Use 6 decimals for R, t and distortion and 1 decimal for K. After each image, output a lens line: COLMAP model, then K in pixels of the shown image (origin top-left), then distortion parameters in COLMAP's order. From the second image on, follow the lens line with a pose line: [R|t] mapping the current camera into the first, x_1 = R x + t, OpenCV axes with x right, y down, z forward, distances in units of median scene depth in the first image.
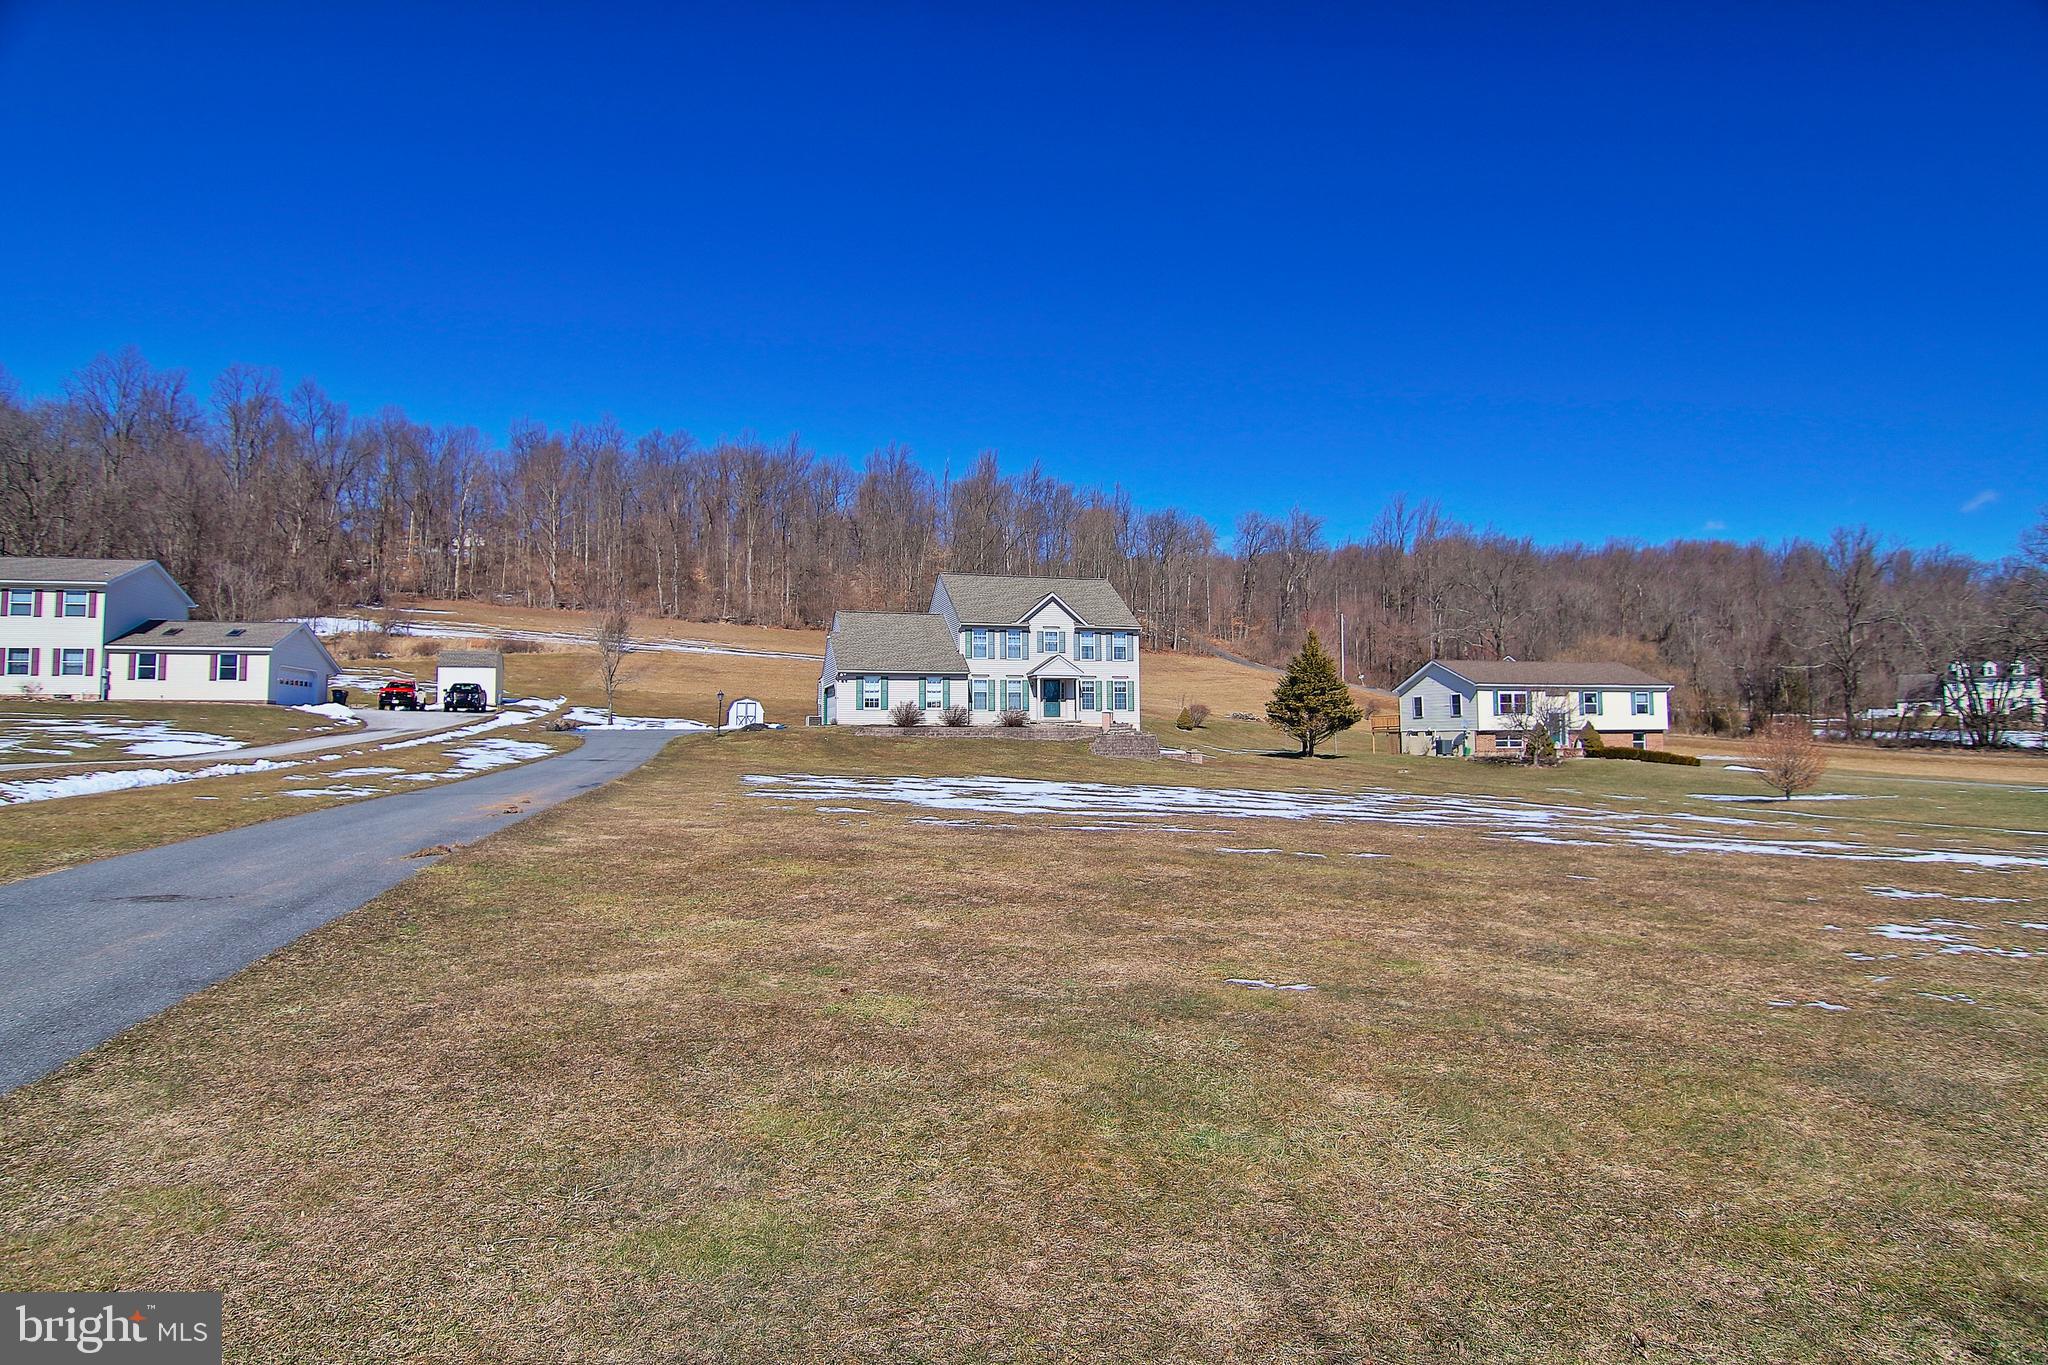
lens RADIAL K [[1059.0, 0, 1019.2], [0, 1059.0, 671.6], [0, 0, 1]] dist [0.001198, -0.014893]
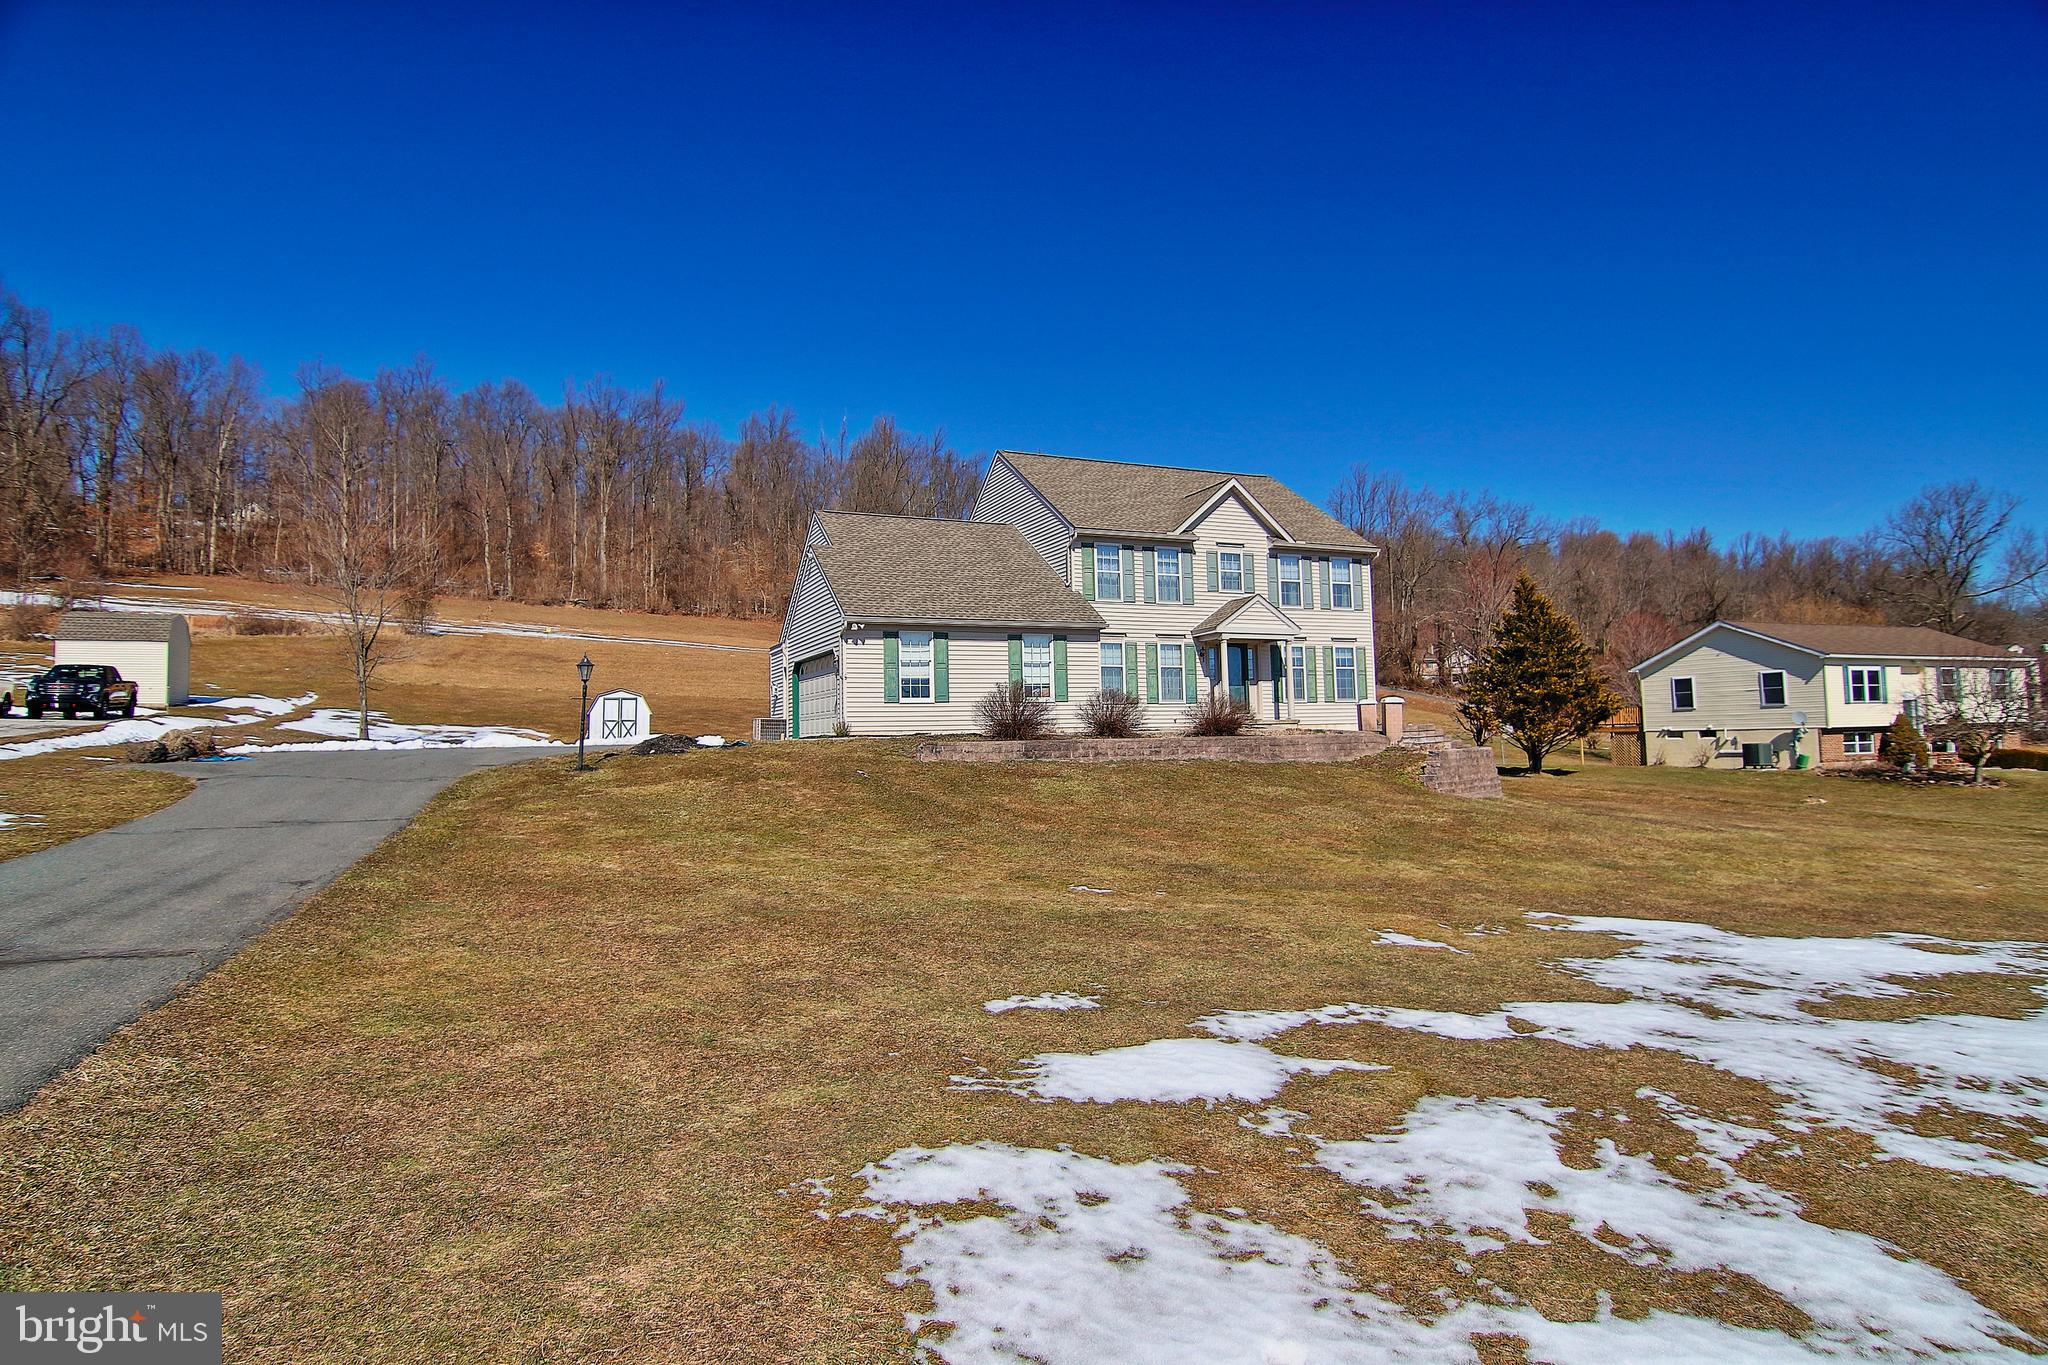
lens RADIAL K [[1059.0, 0, 1019.2], [0, 1059.0, 671.6], [0, 0, 1]] dist [0.001198, -0.014893]
pose [[0.991515, -0.006715, 0.129822, -0.127342], [0.006886, 0.999976, -0.000863, 0.018996], [-0.129813, 0.001750, 0.991537, 0.433793]]
